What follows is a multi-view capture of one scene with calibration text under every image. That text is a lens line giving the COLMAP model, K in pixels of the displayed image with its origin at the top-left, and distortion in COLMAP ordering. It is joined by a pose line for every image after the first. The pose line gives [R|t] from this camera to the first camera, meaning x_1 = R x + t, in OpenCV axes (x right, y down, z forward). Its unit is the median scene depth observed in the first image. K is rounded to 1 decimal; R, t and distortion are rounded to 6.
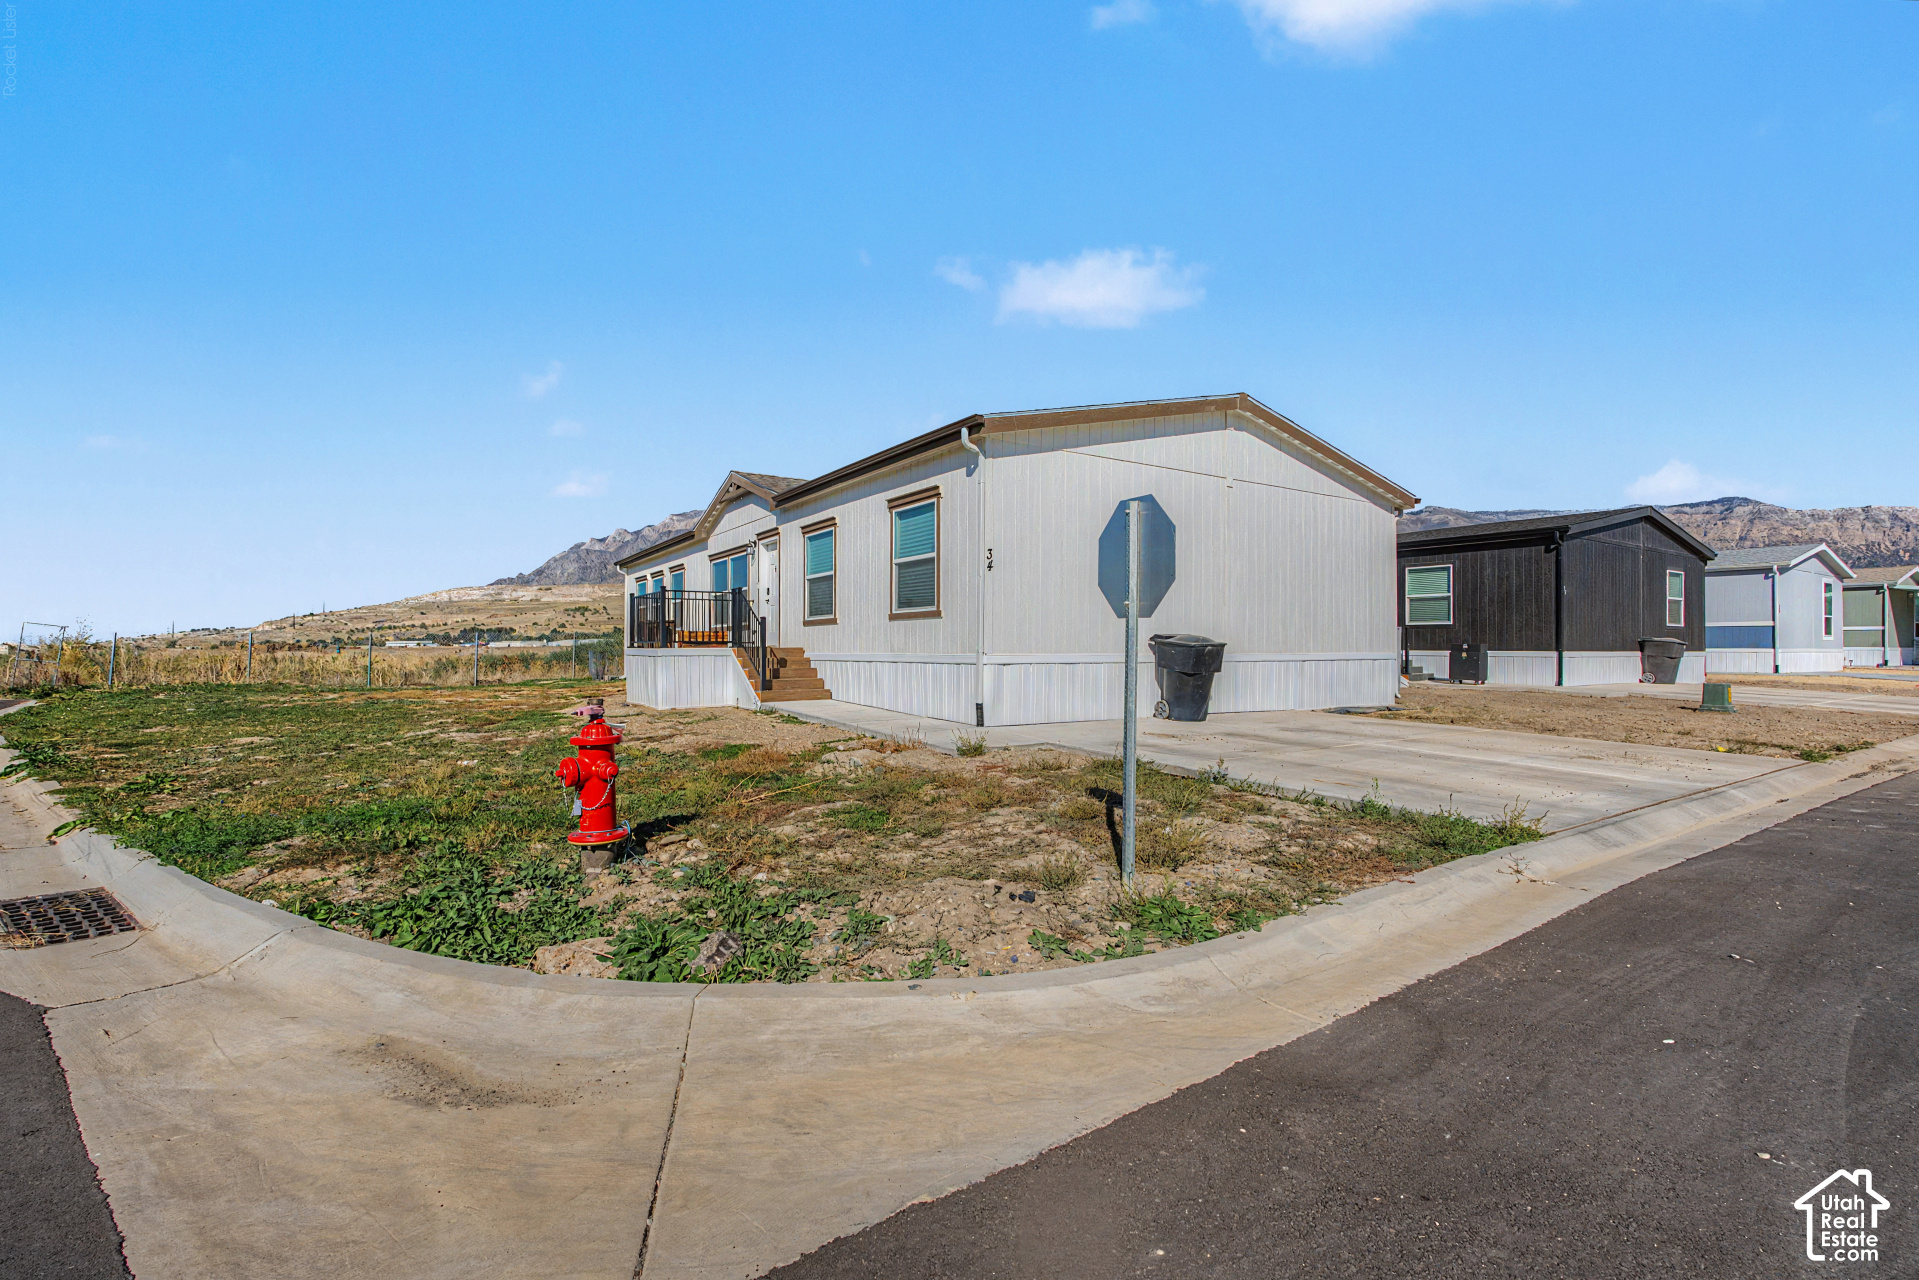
lens RADIAL K [[834.9, 0, 959.5], [0, 834.9, 640.0], [0, 0, 1]] dist [-0.000939, -0.000207]
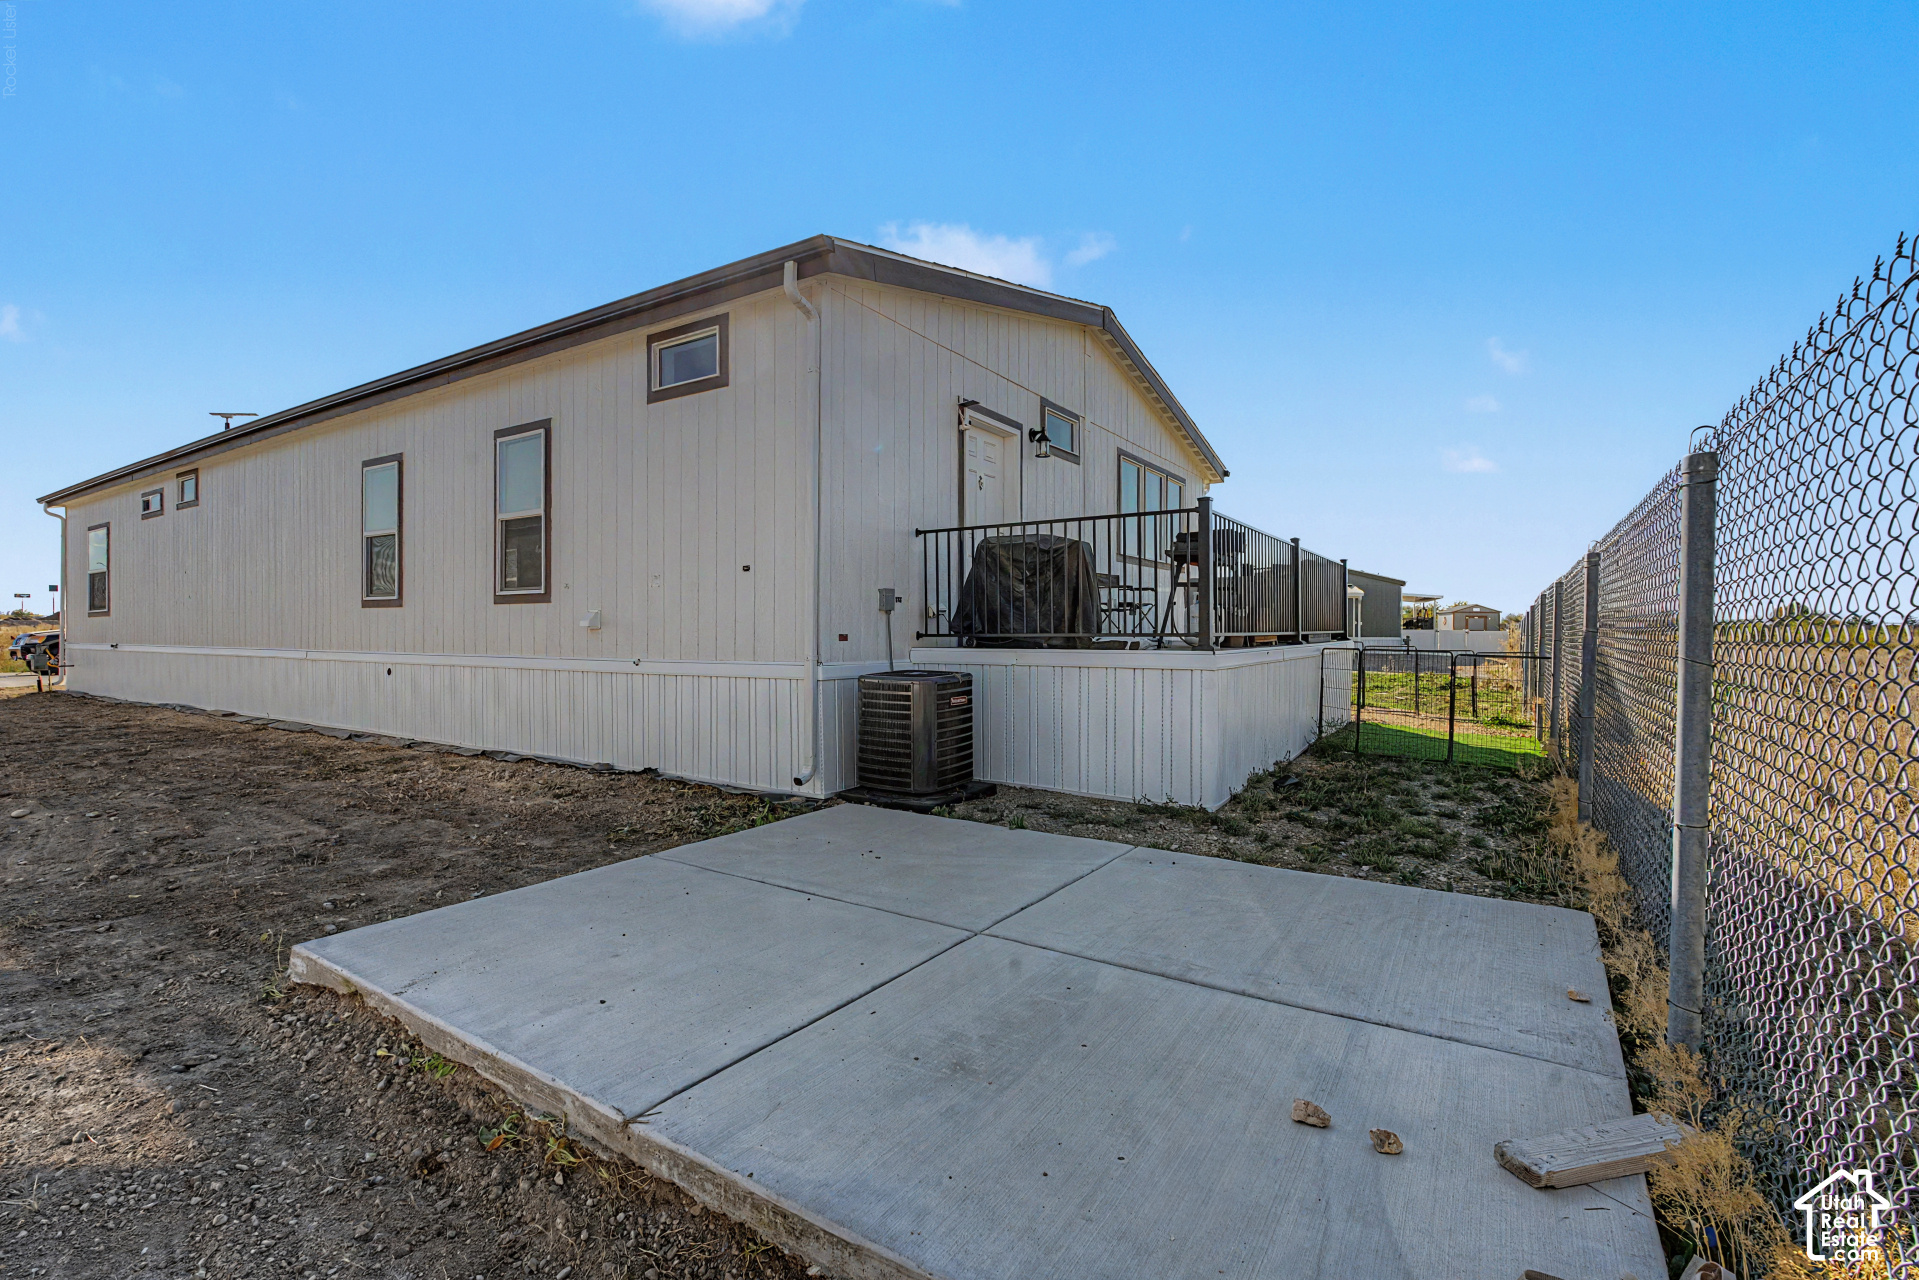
lens RADIAL K [[834.9, 0, 959.5], [0, 834.9, 640.0], [0, 0, 1]] dist [-0.000939, -0.000207]
pose [[0.862952, -0.013780, 0.505098, -0.113133], [0.009431, 0.999893, 0.011165, 0.001480], [-0.505198, -0.004871, 0.862990, 0.262933]]
